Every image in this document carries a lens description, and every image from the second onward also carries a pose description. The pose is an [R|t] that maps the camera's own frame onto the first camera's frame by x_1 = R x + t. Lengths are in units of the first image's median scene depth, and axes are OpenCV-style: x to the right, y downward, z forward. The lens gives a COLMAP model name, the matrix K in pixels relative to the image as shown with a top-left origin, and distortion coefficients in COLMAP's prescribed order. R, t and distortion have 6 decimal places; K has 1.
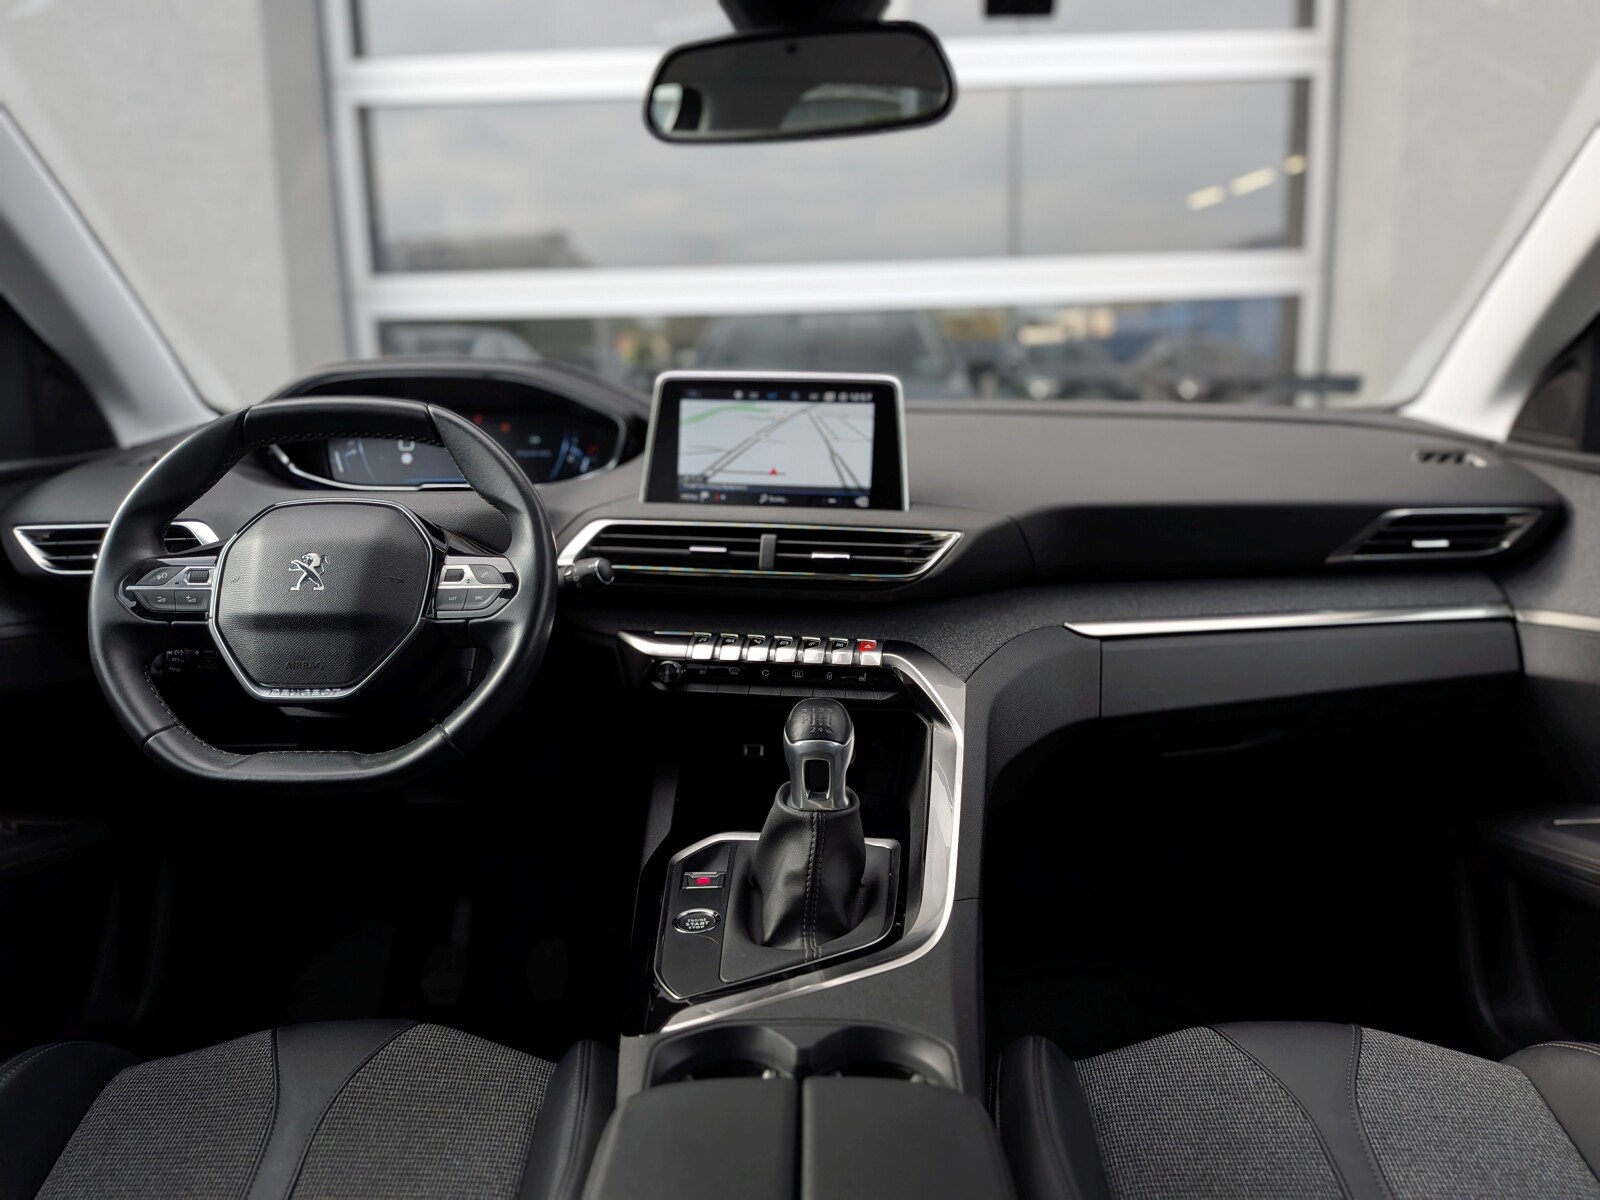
lens RADIAL K [[1144.8, 0, 800.0], [0, 1144.8, 600.0], [0, 0, 1]] dist [0.083096, -0.158609]
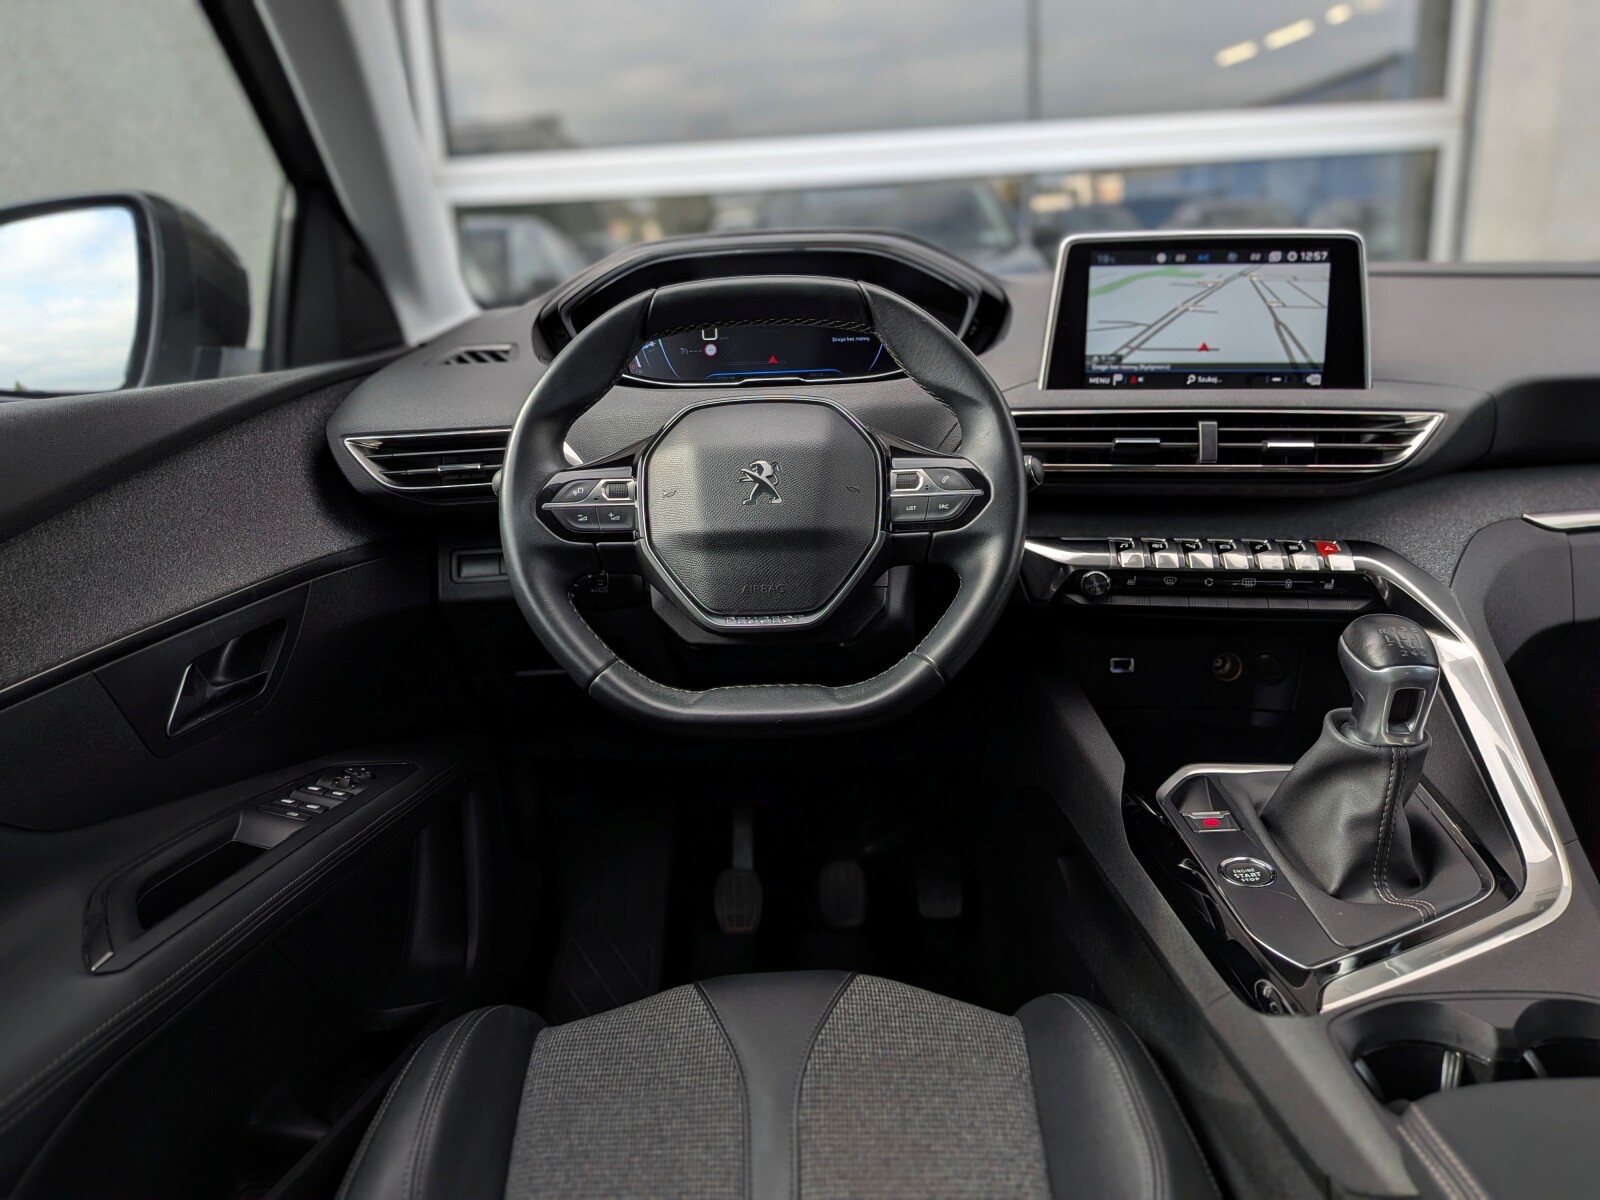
lens RADIAL K [[1146.8, 0, 767.5], [0, 1146.8, 594.9], [0, 0, 1]] dist [0.080246, -0.174203]
pose [[0.999289, -0.025235, -0.028026, -0.338852], [0.027693, 0.995455, 0.091119, -0.015683], [0.025599, -0.091830, 0.995446, 0.112844]]
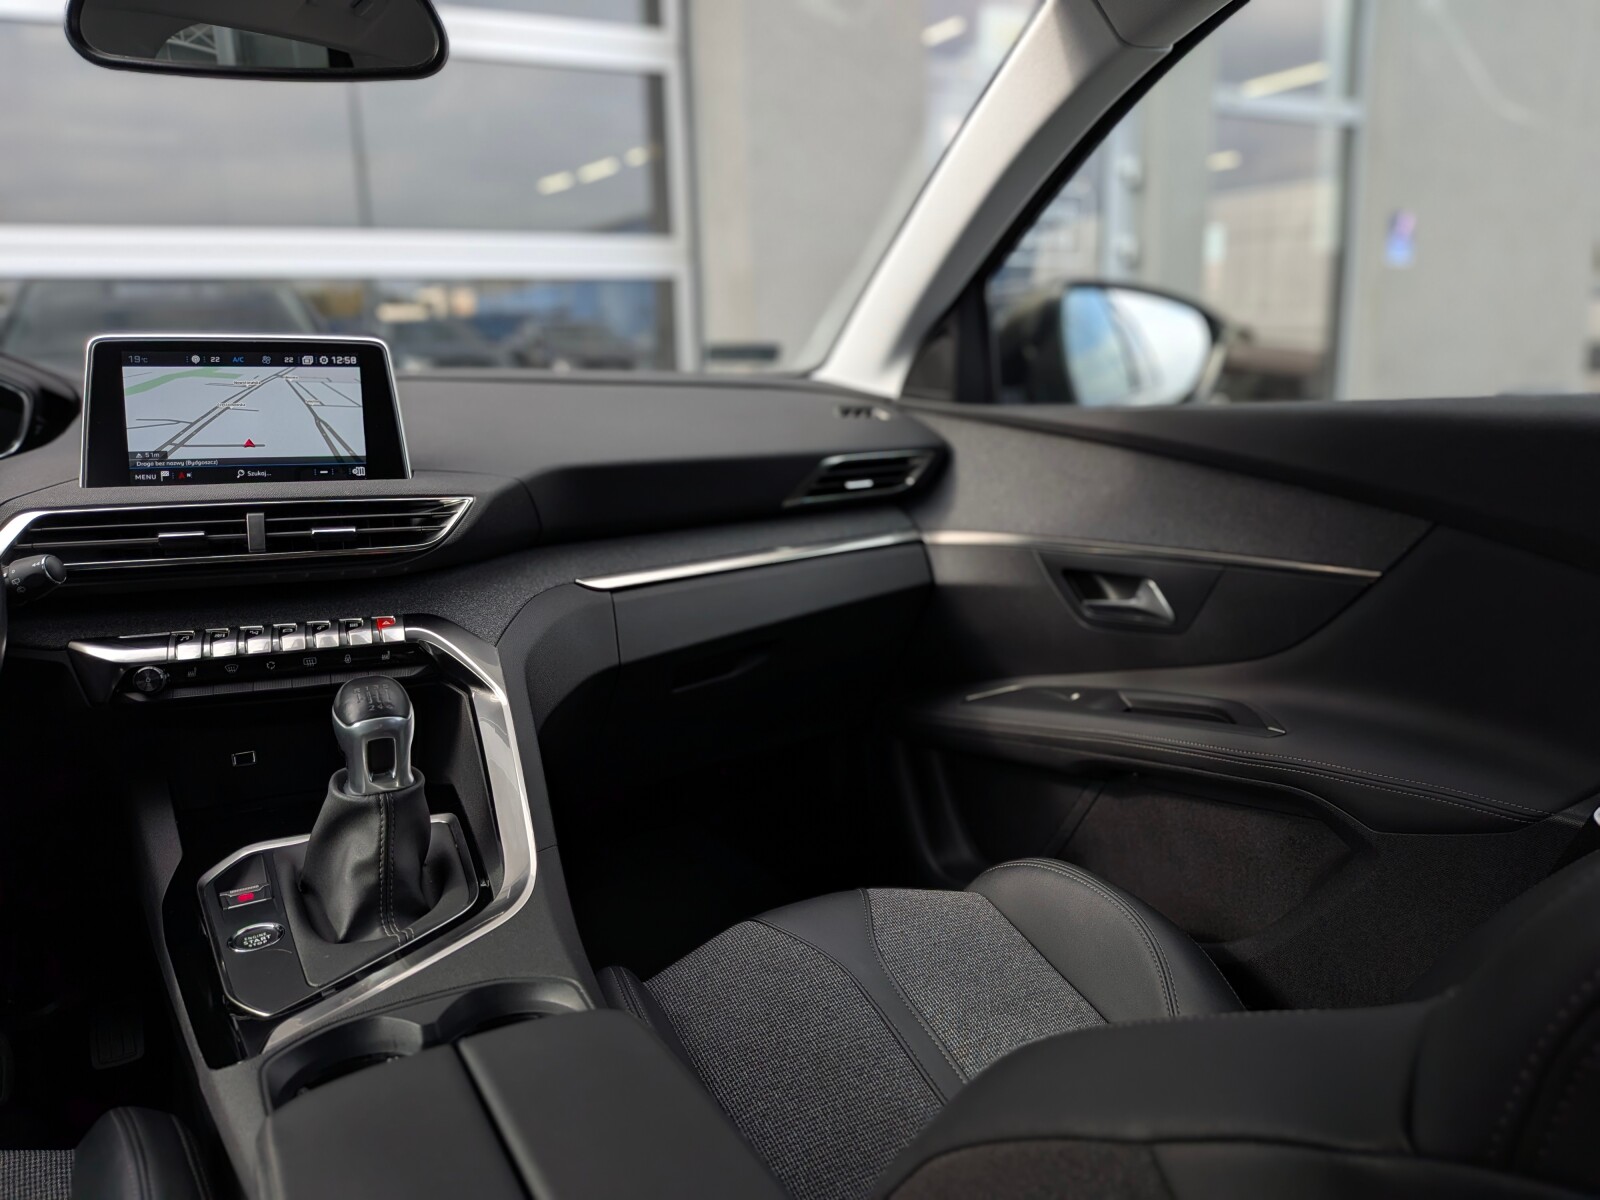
lens RADIAL K [[1144.8, 0, 800.0], [0, 1144.8, 600.0], [0, 0, 1]] dist [0.083096, -0.158609]
pose [[0.865943, -0.107747, 0.488399, -0.108476], [0.099802, 0.994105, 0.042361, 0.015335], [-0.490085, 0.012061, 0.871591, -0.003994]]
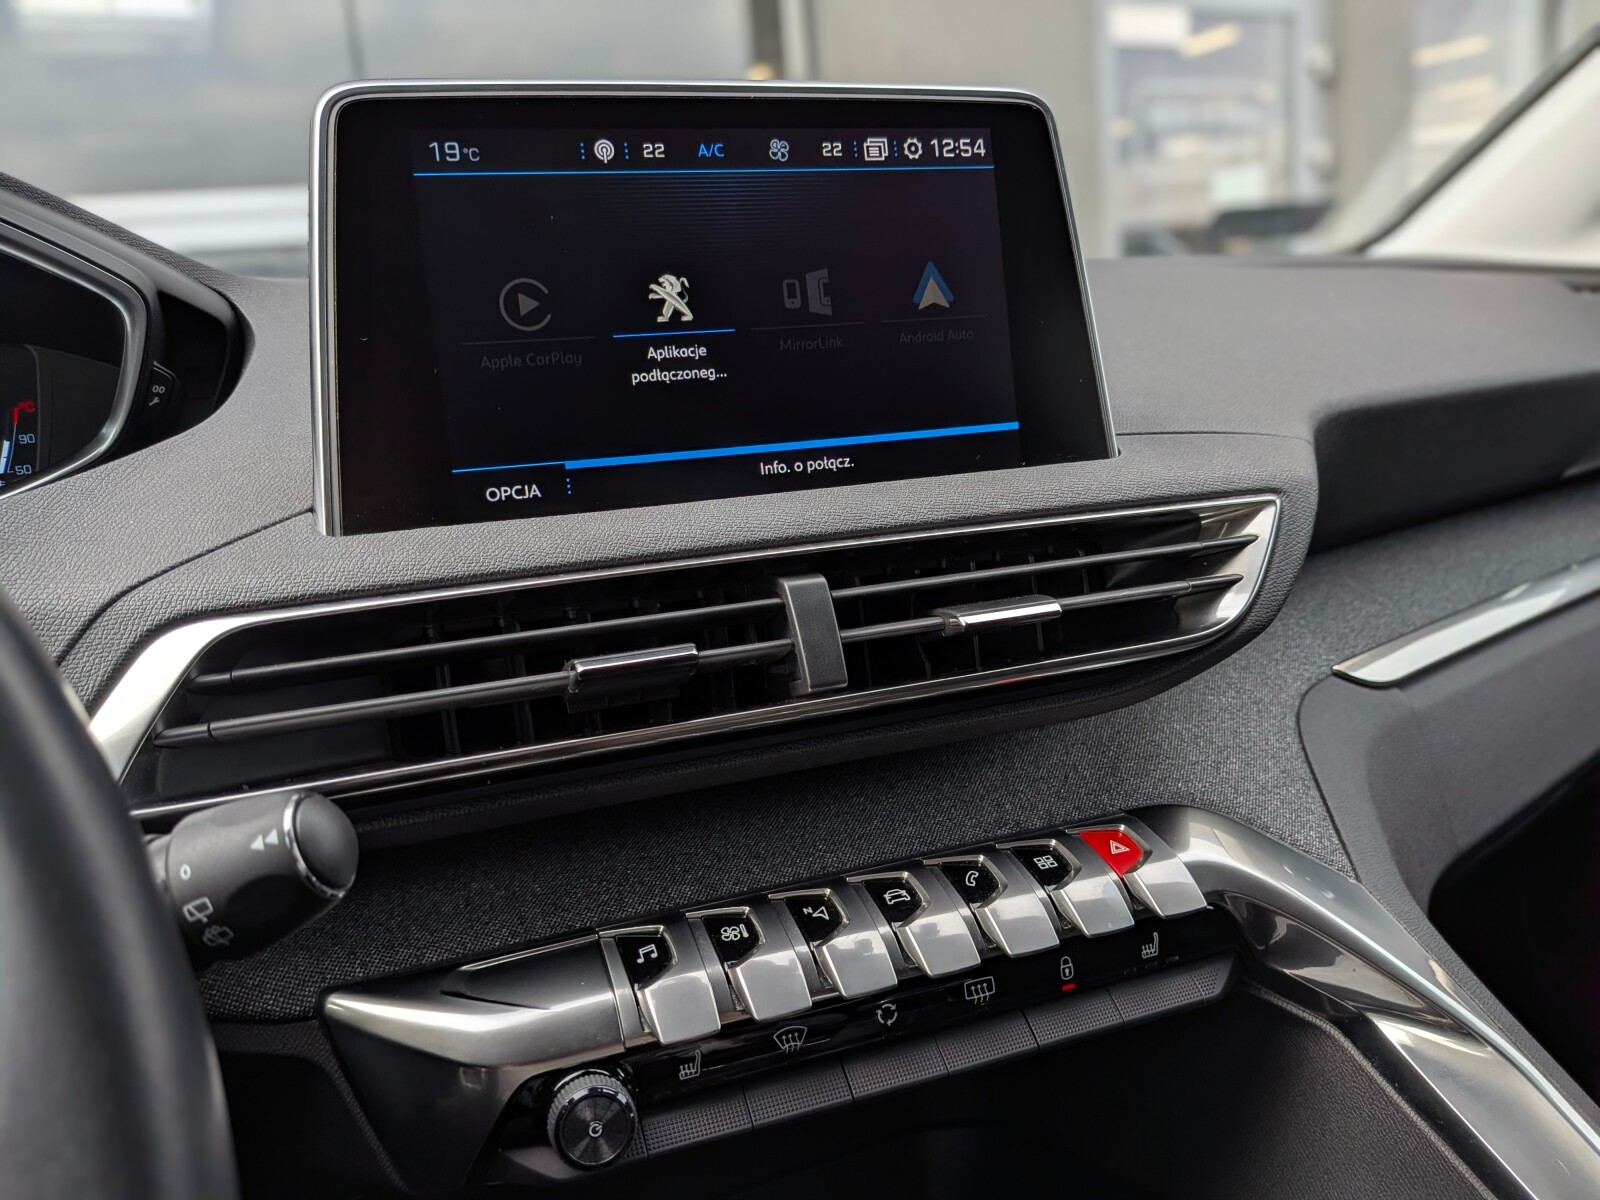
lens RADIAL K [[1140.3, 0, 760.3], [0, 1140.3, 607.4], [0, 0, 1]] dist [0.071407, -0.155441]
pose [[0.884053, -0.167237, 0.436443, -0.178322], [0.159639, 0.985679, 0.054334, -0.068222], [-0.439279, 0.021639, 0.898090, 0.723710]]
